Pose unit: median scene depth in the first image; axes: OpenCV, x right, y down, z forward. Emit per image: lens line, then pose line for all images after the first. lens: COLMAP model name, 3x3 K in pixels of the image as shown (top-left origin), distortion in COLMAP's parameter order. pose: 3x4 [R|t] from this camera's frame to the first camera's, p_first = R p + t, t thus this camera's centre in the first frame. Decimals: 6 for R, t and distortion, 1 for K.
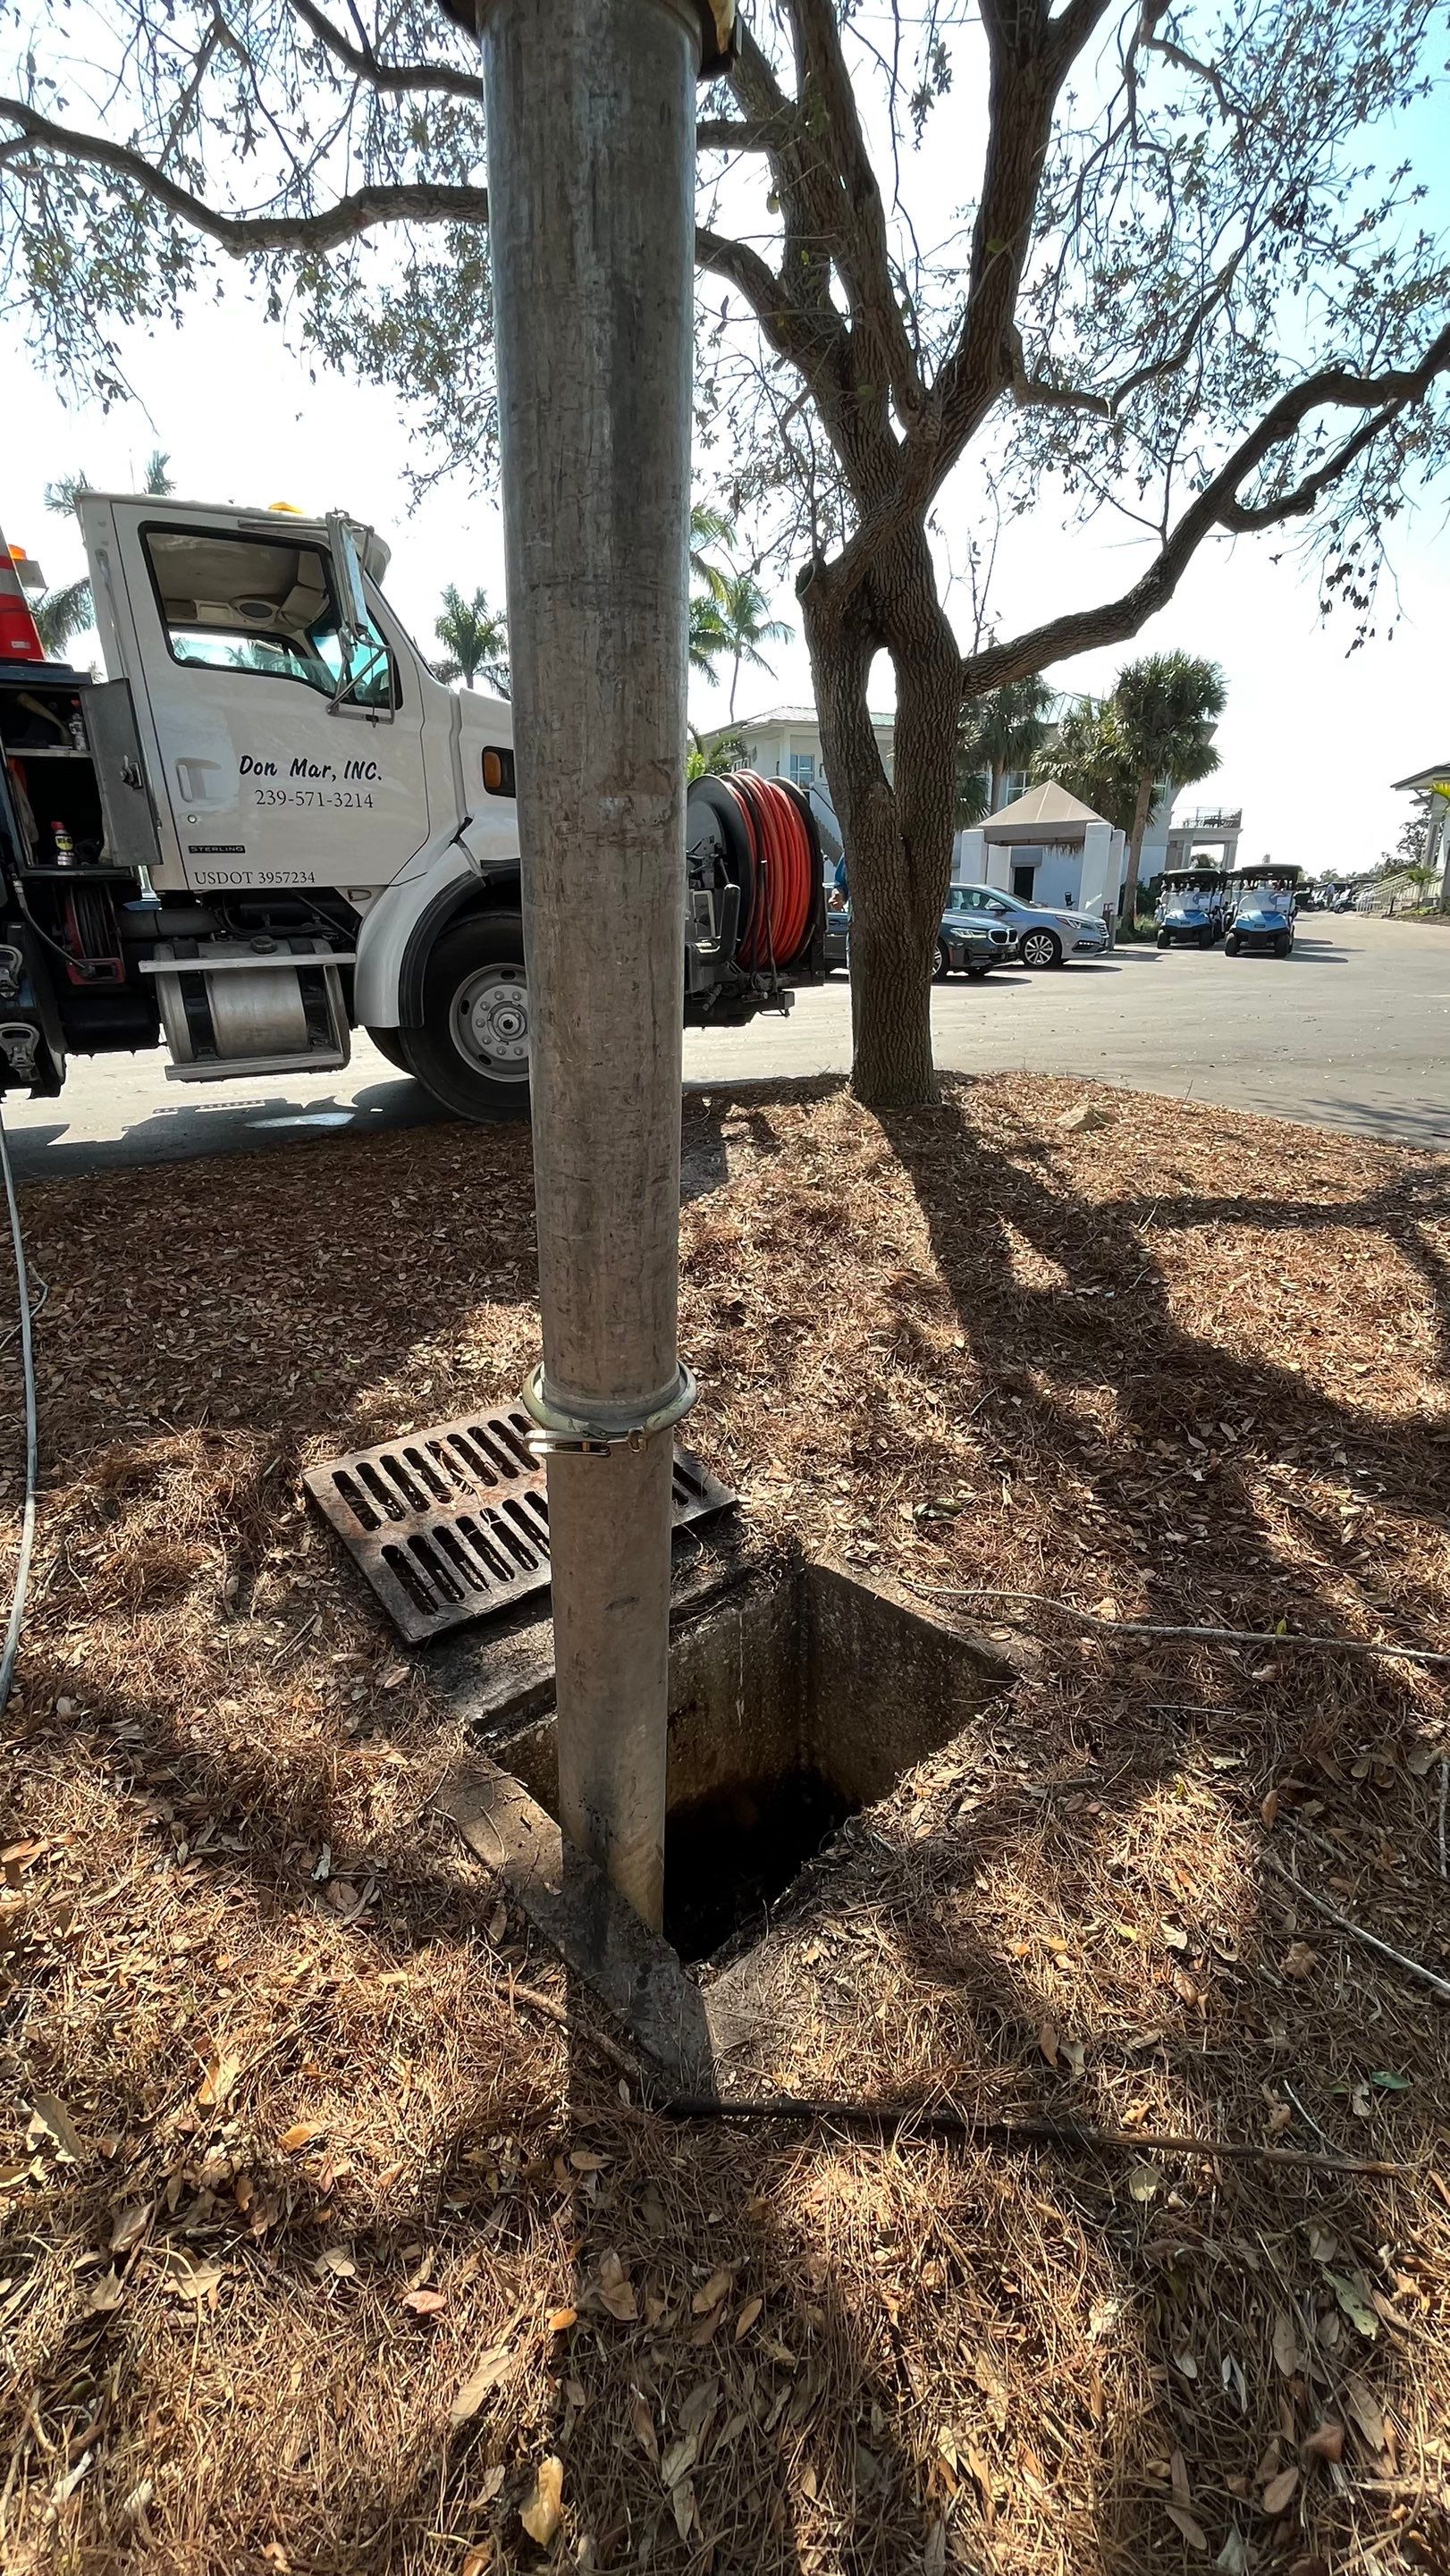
lens RADIAL K [[1040.6, 0, 719.7], [0, 1040.6, 1285.8], [0, 0, 1]] dist [-0.000511, 0.000601]
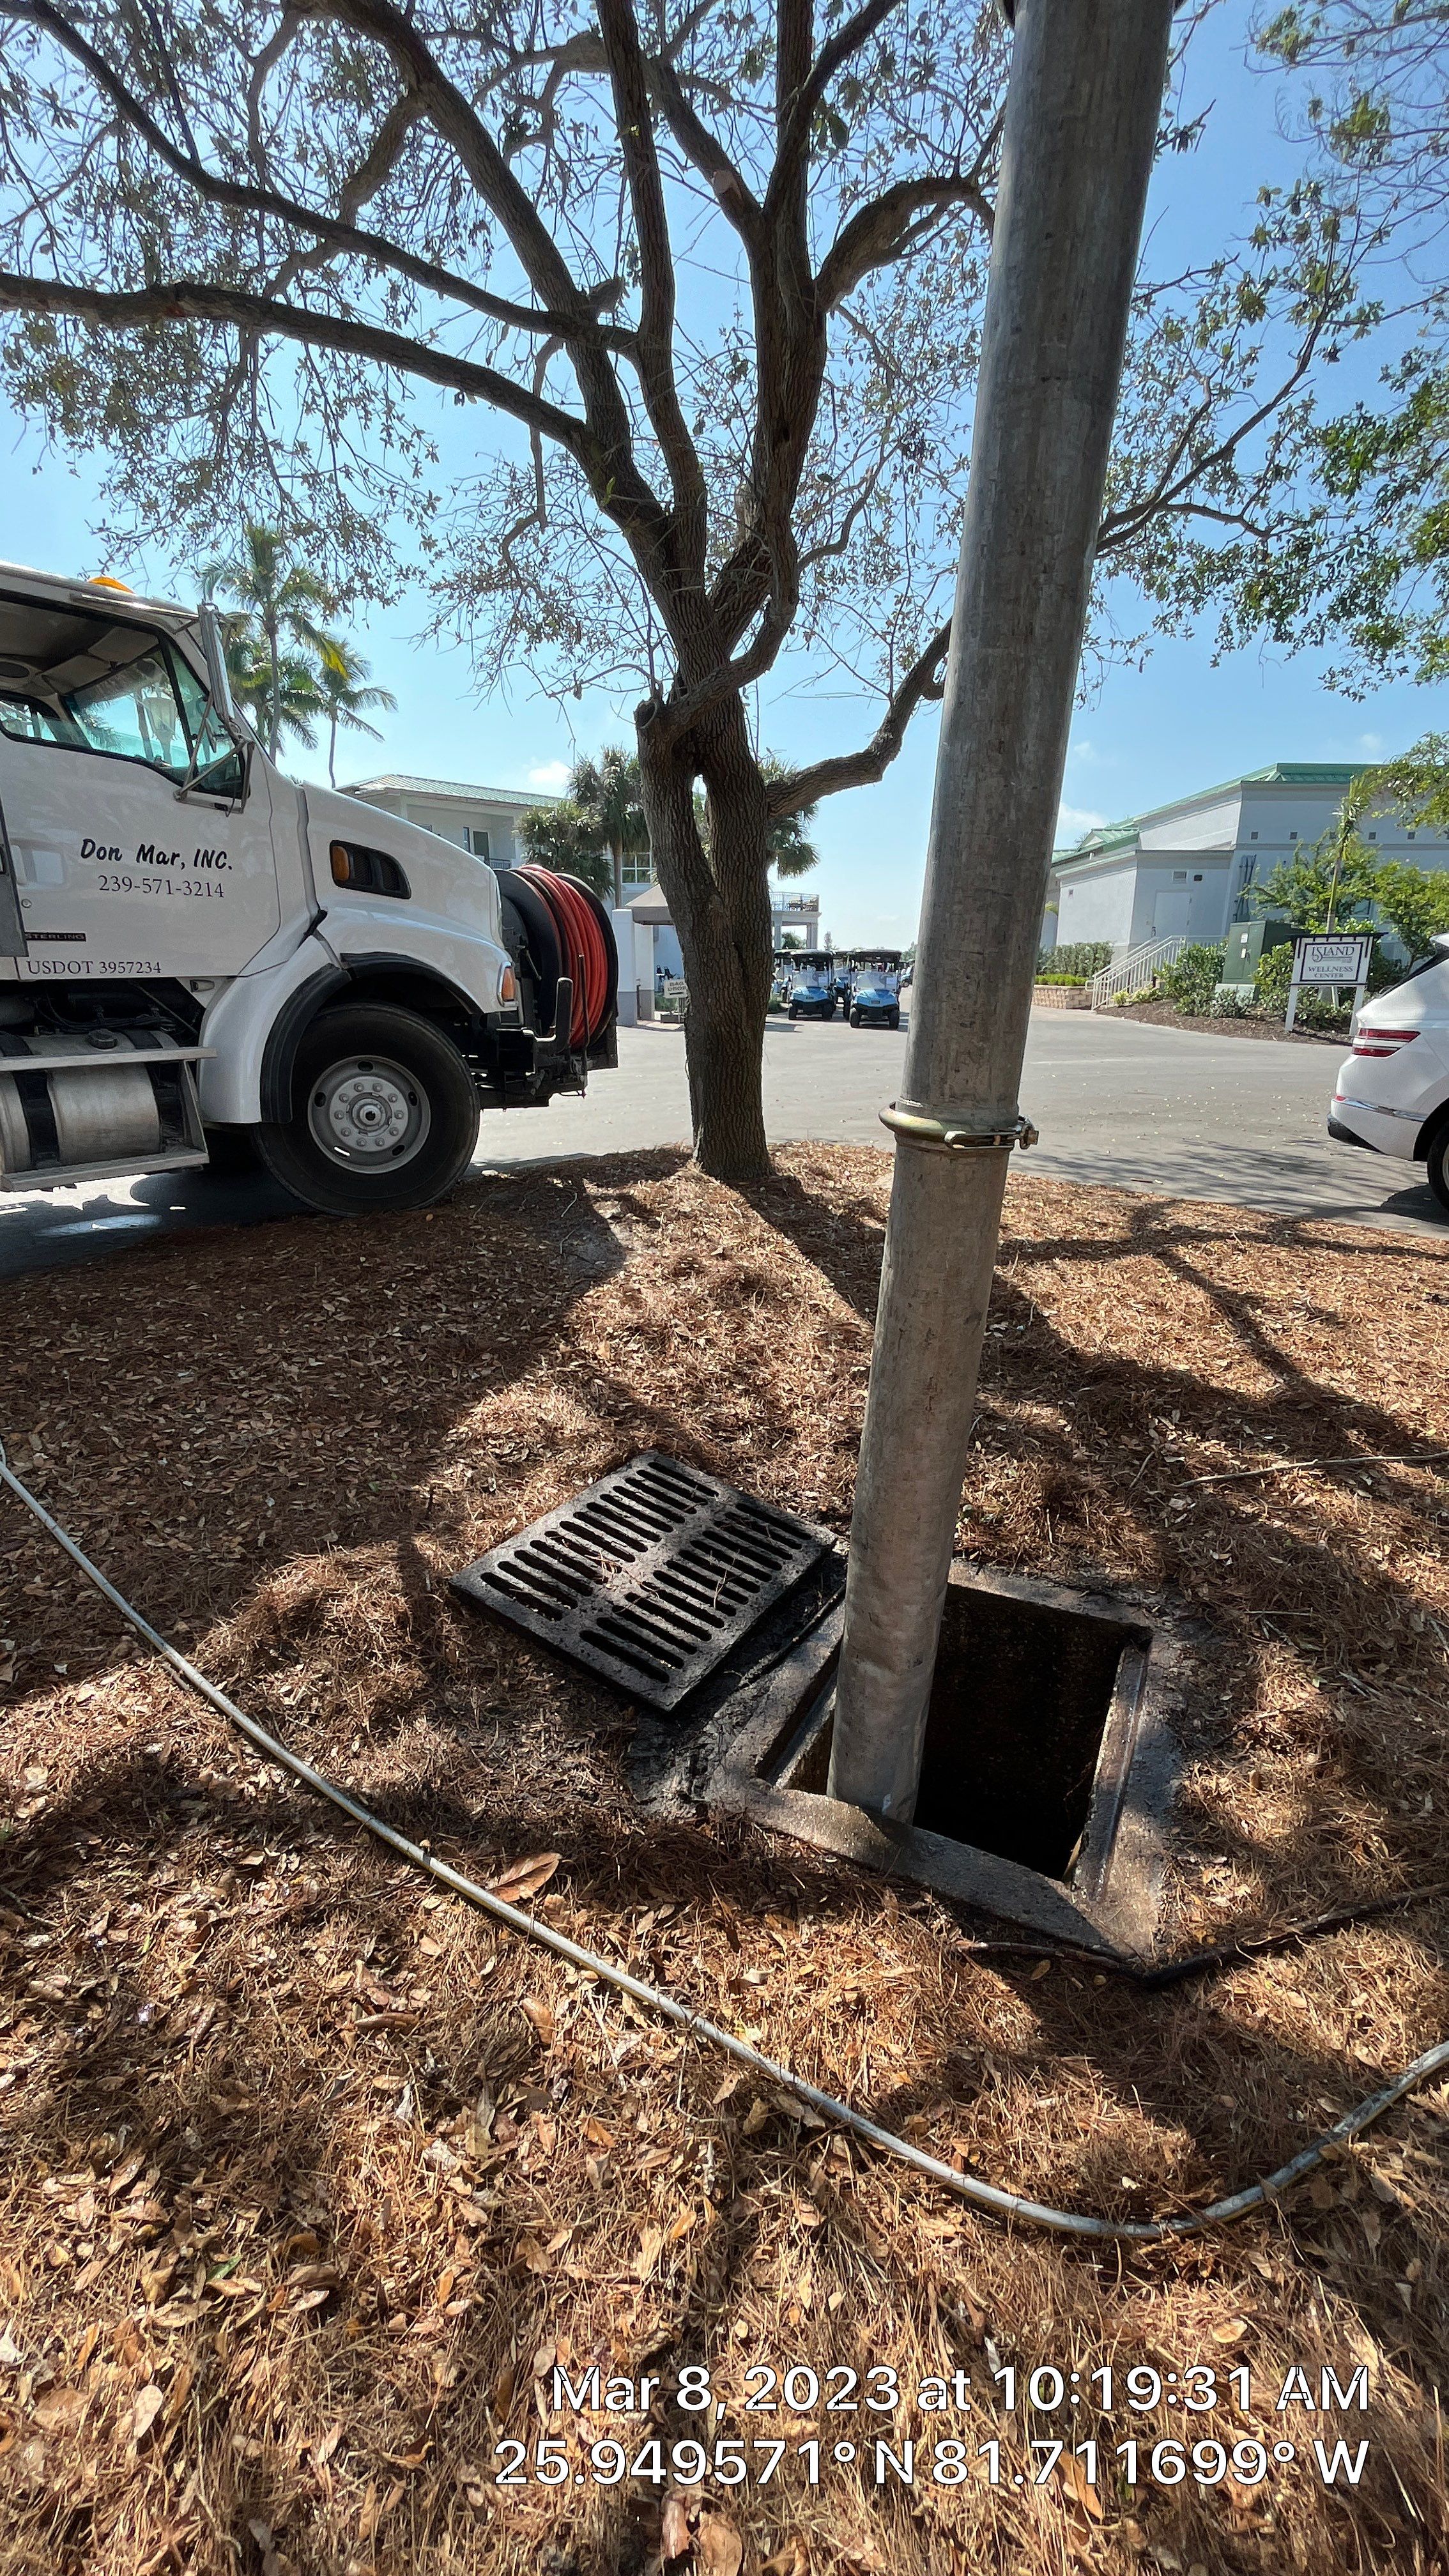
lens RADIAL K [[1040.5, 0, 733.7], [0, 1040.5, 1287.6], [0, 0, 1]] dist [-0.000511, 0.000601]
pose [[0.936354, -0.083935, 0.340875, -0.240089], [0.103279, 0.993889, -0.038970, -0.017014], [-0.335521, 0.071695, 0.939300, -0.027741]]
